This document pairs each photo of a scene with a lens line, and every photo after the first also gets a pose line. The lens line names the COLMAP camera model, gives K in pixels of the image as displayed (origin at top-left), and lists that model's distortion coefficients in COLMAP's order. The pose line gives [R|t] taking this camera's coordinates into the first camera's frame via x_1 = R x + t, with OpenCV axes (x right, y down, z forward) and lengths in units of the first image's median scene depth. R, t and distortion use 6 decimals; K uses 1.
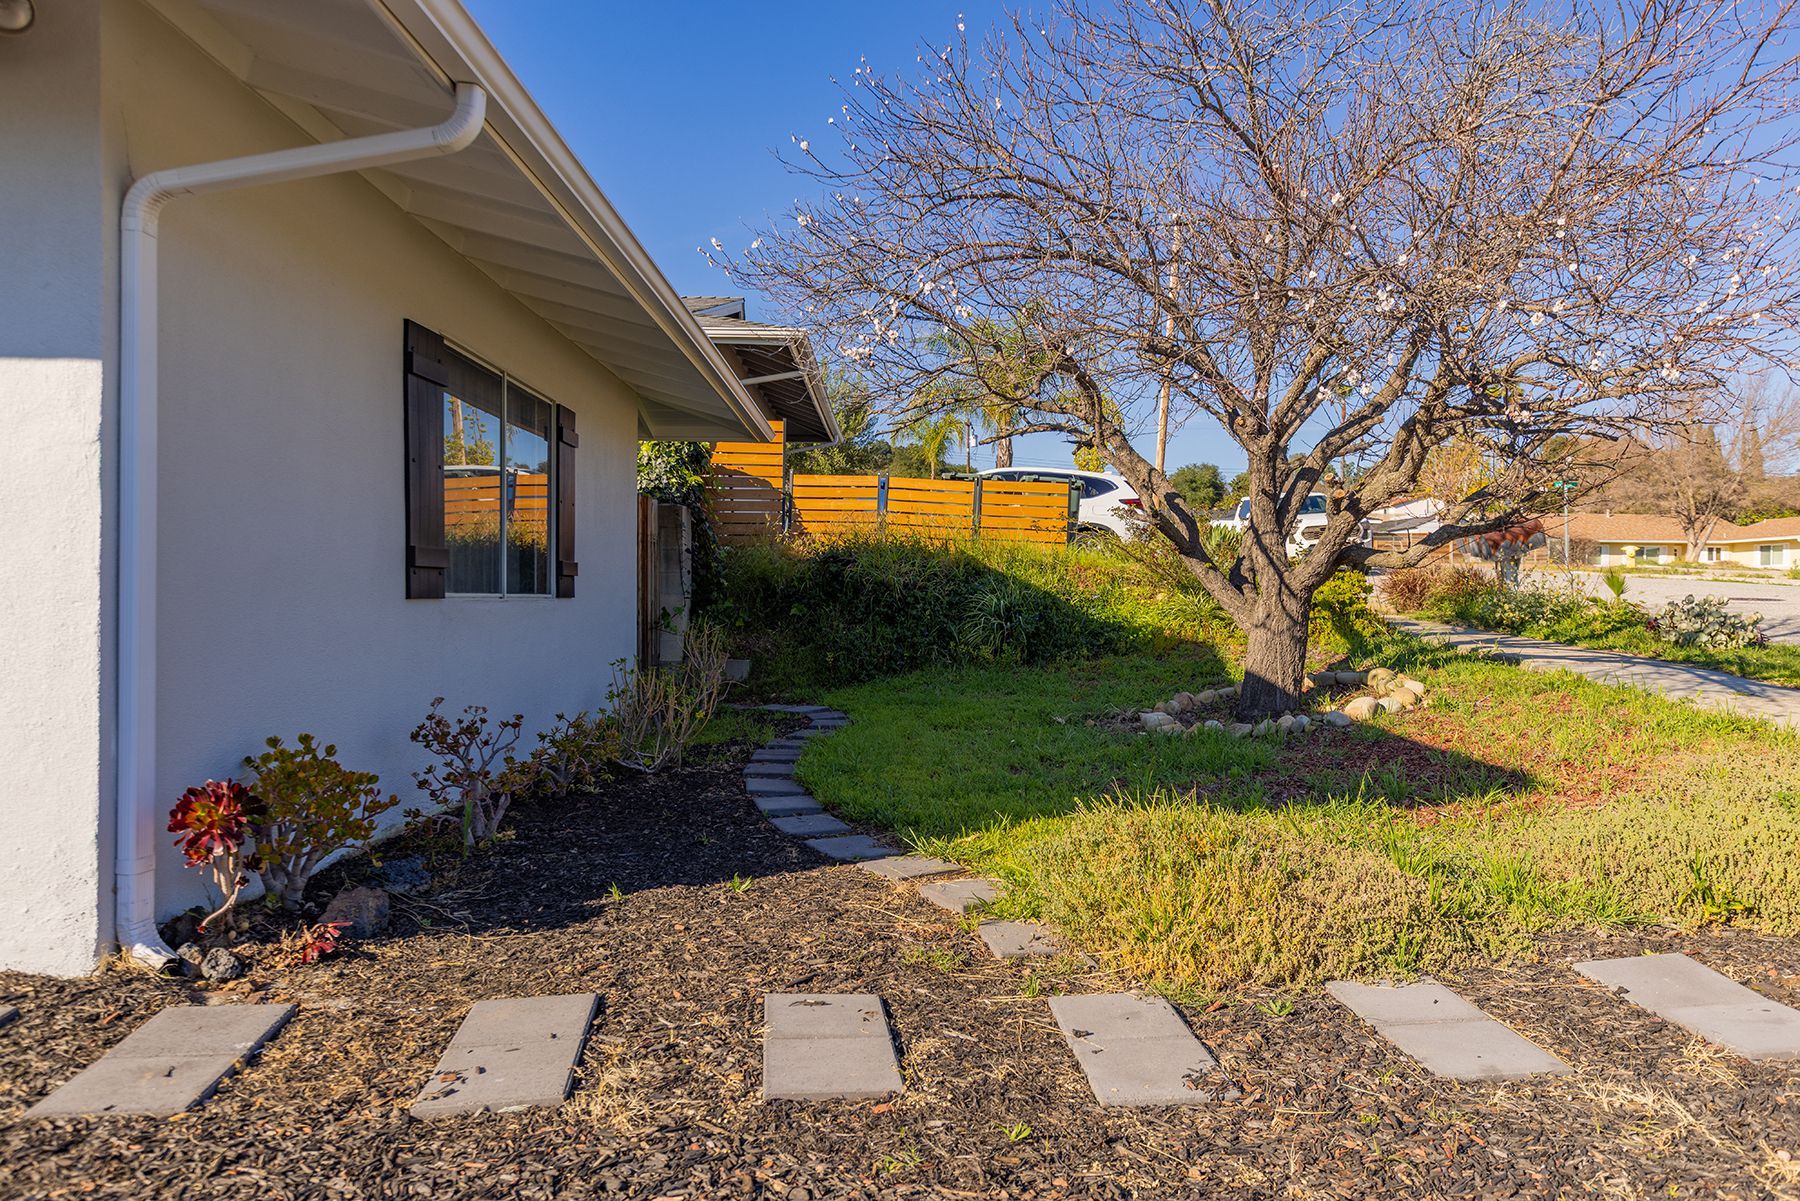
lens RADIAL K [[1282.0, 0, 901.2], [0, 1282.0, 596.4], [0, 0, 1]] dist [0.006368, 0.001926]
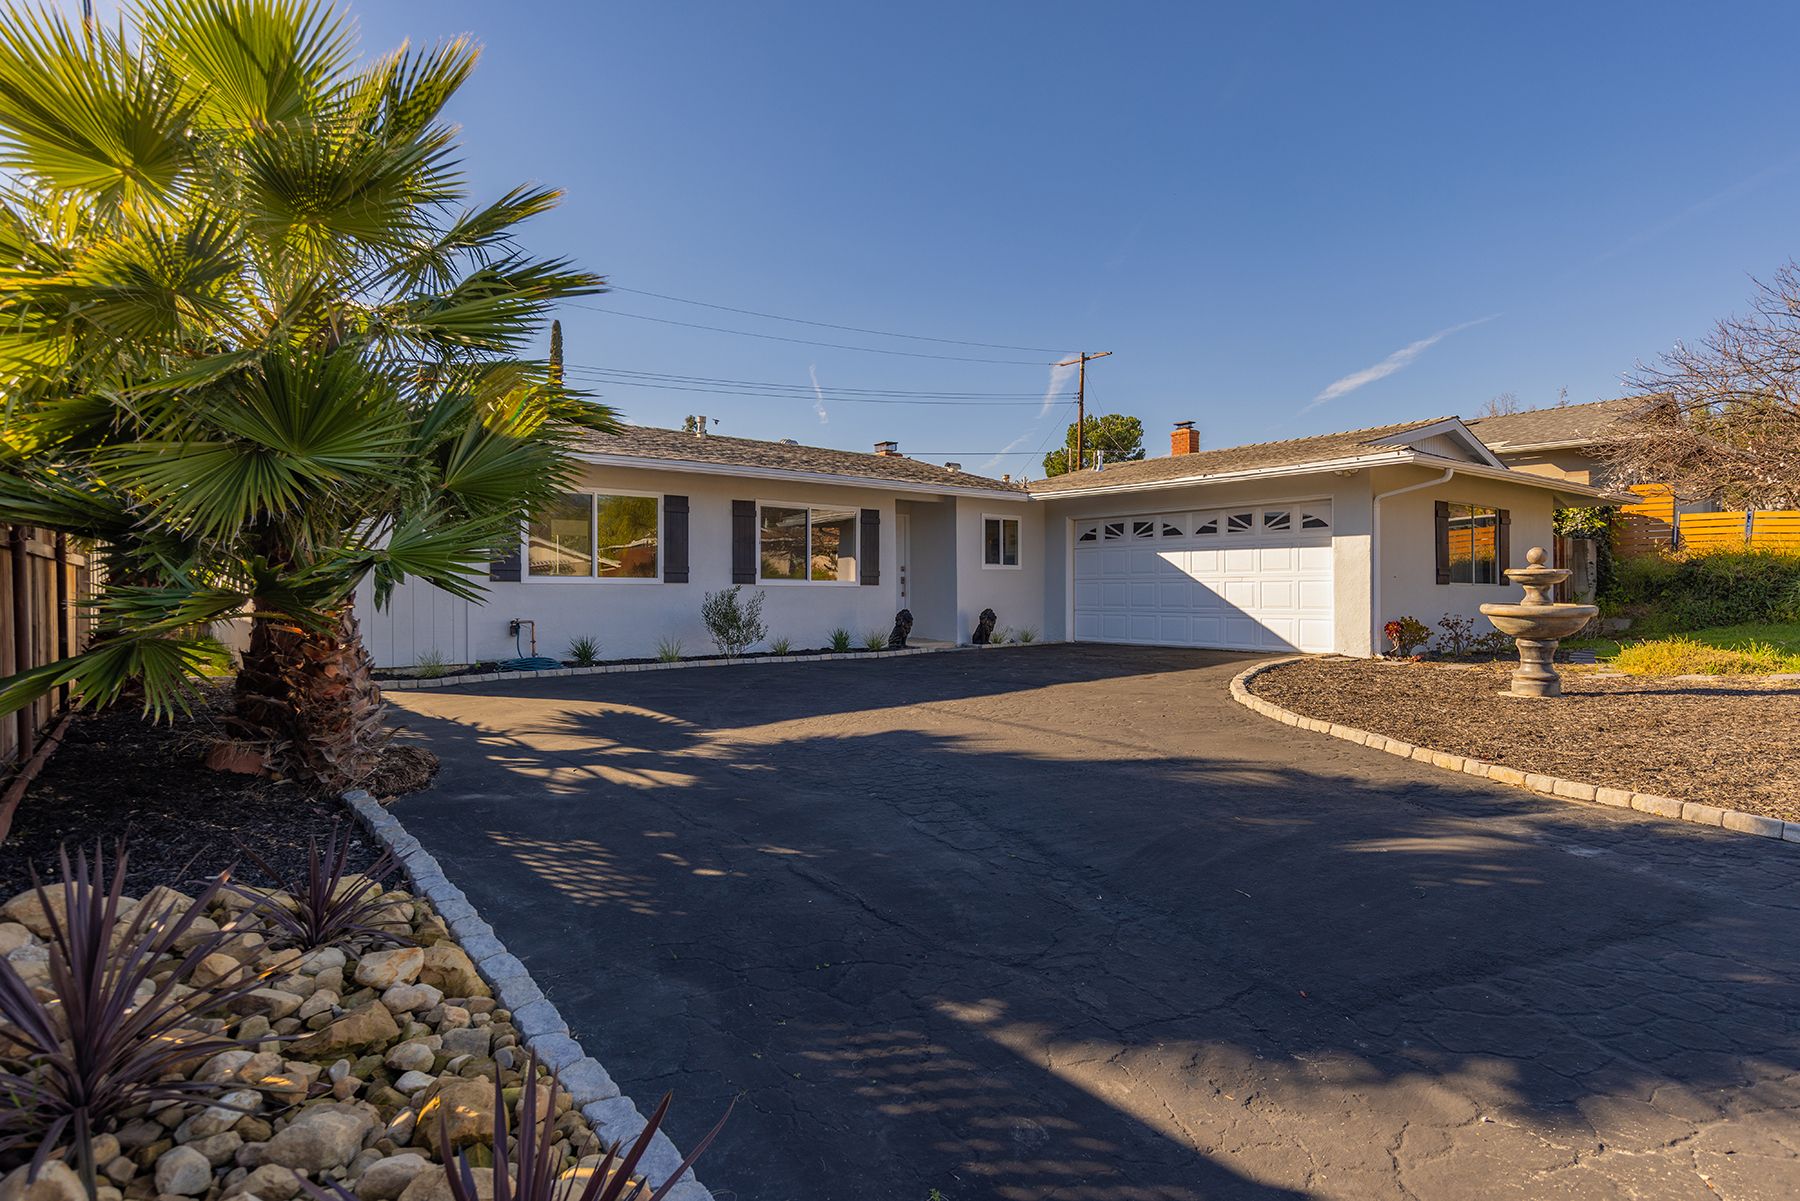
lens RADIAL K [[1018.1, 0, 901.6], [0, 1018.1, 599.3], [0, 0, 1]] dist [0.002667, 0.000475]
pose [[0.654877, -0.008561, -0.755687, 0.311290], [0.007770, 0.999959, -0.004594, 0.018225], [0.755695, -0.002863, 0.654917, -0.788568]]
